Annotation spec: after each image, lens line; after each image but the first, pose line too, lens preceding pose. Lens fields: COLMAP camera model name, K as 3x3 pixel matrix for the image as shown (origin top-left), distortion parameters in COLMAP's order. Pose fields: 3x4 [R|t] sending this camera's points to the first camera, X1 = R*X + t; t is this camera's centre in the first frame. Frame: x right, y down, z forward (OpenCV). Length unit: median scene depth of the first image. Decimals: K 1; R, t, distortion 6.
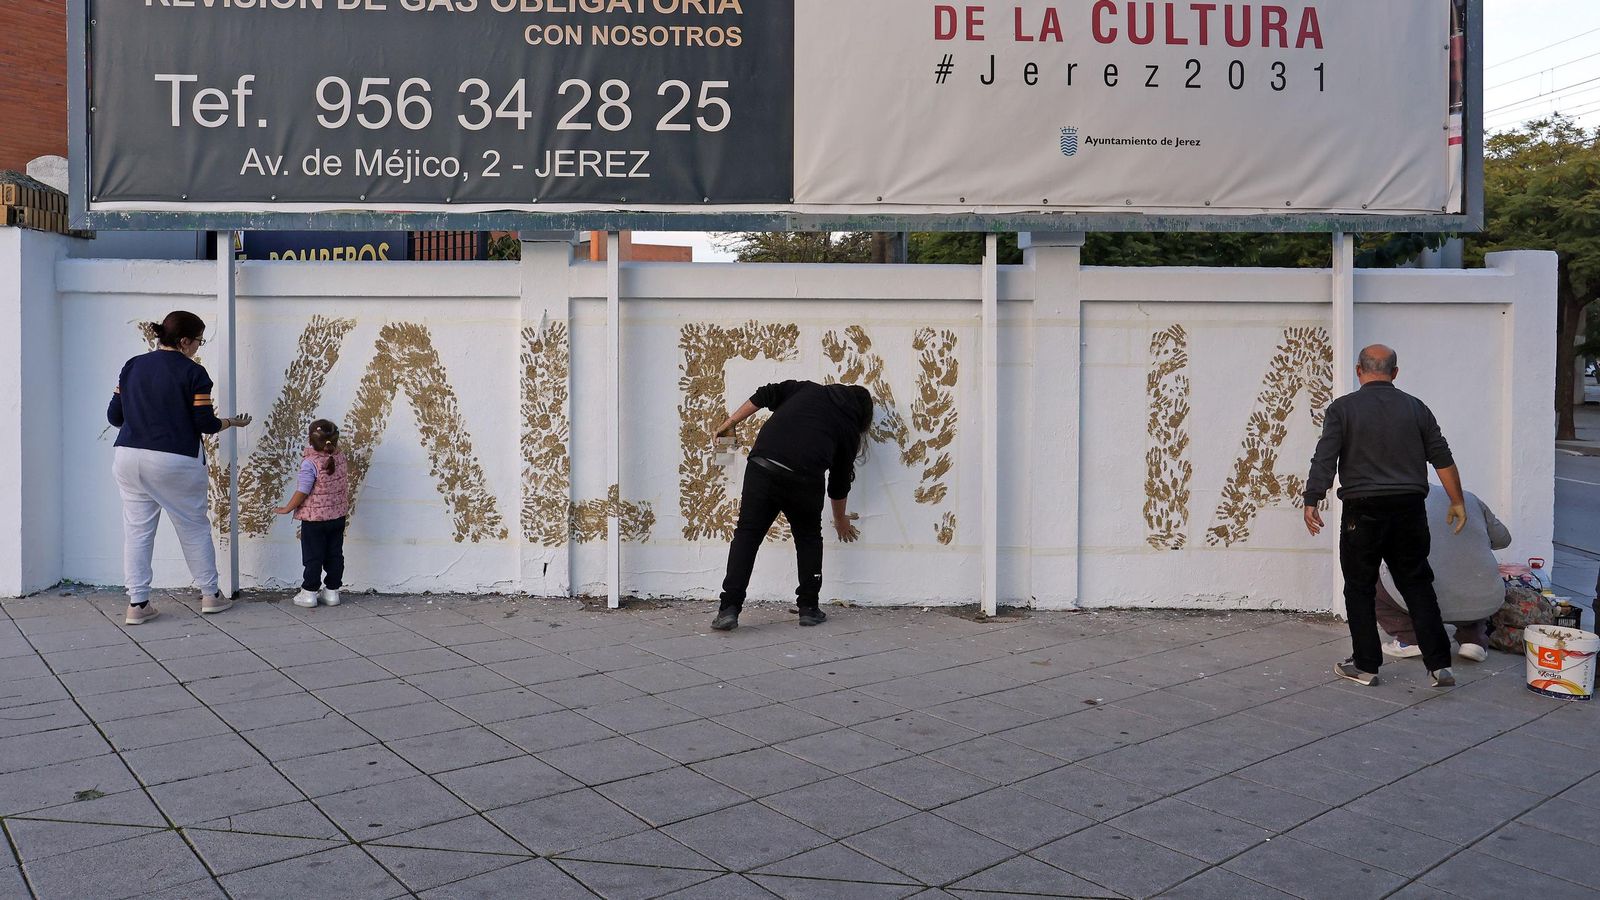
lens RADIAL K [[1214.2, 0, 794.5], [0, 1214.2, 367.9], [0, 0, 1]] dist [-0.059021, 0.074488]
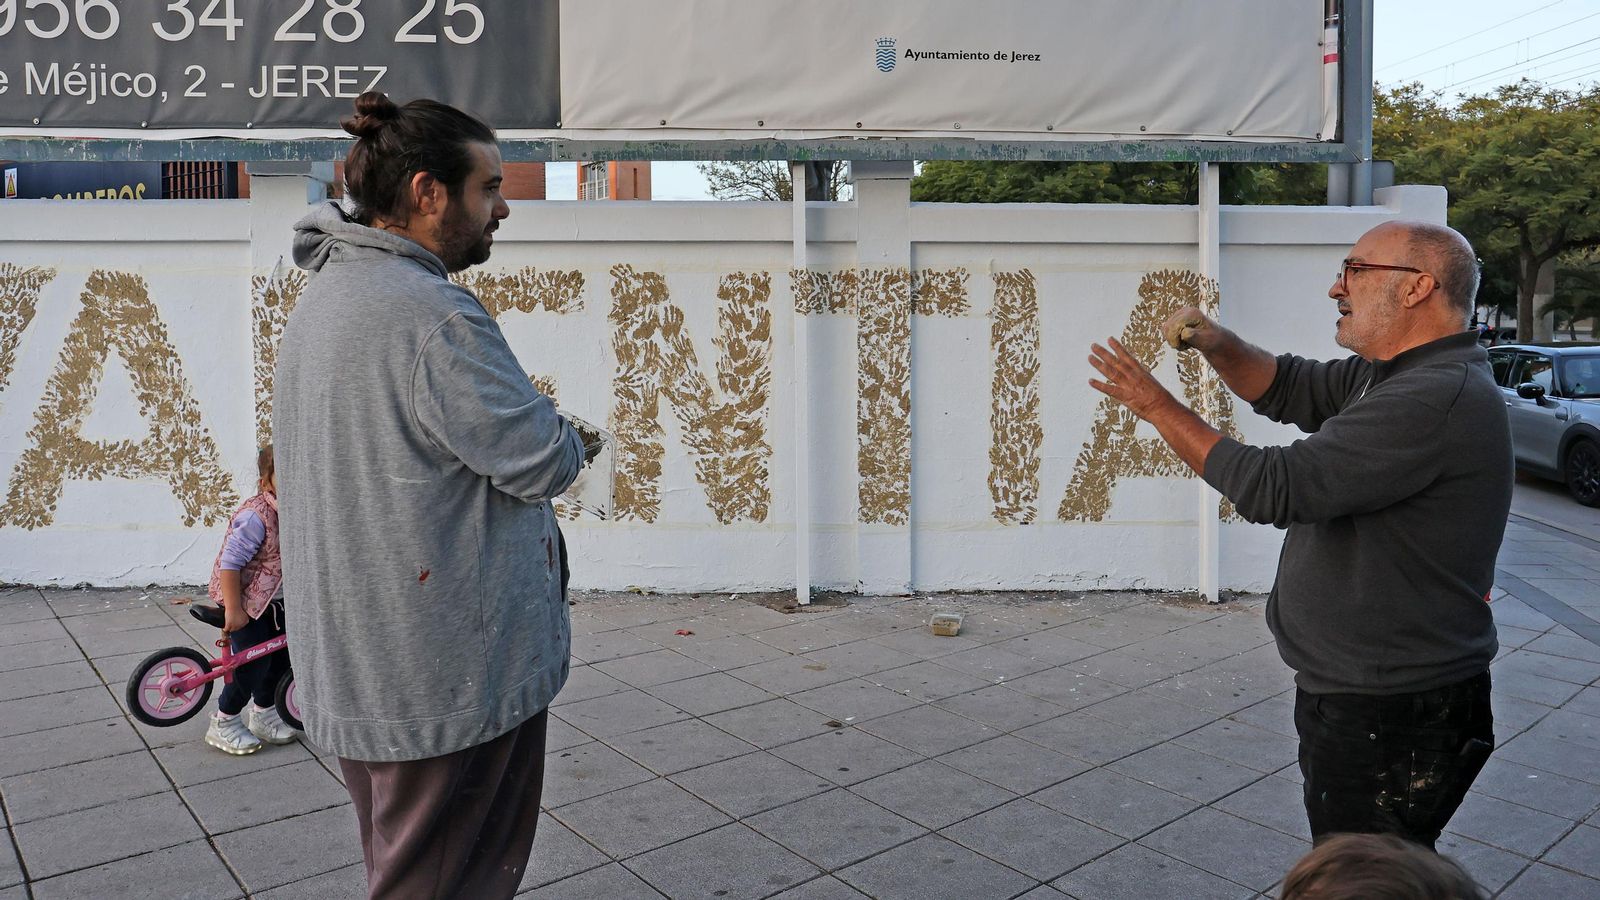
lens RADIAL K [[1170.3, 0, 889.7], [0, 1170.3, 374.2], [0, 0, 1]] dist [-0.072939, 0.058679]
pose [[0.998698, -0.008523, 0.050304, 0.182763], [0.006647, 0.999281, 0.037340, 0.008304], [-0.050587, -0.036957, 0.998036, 0.162414]]
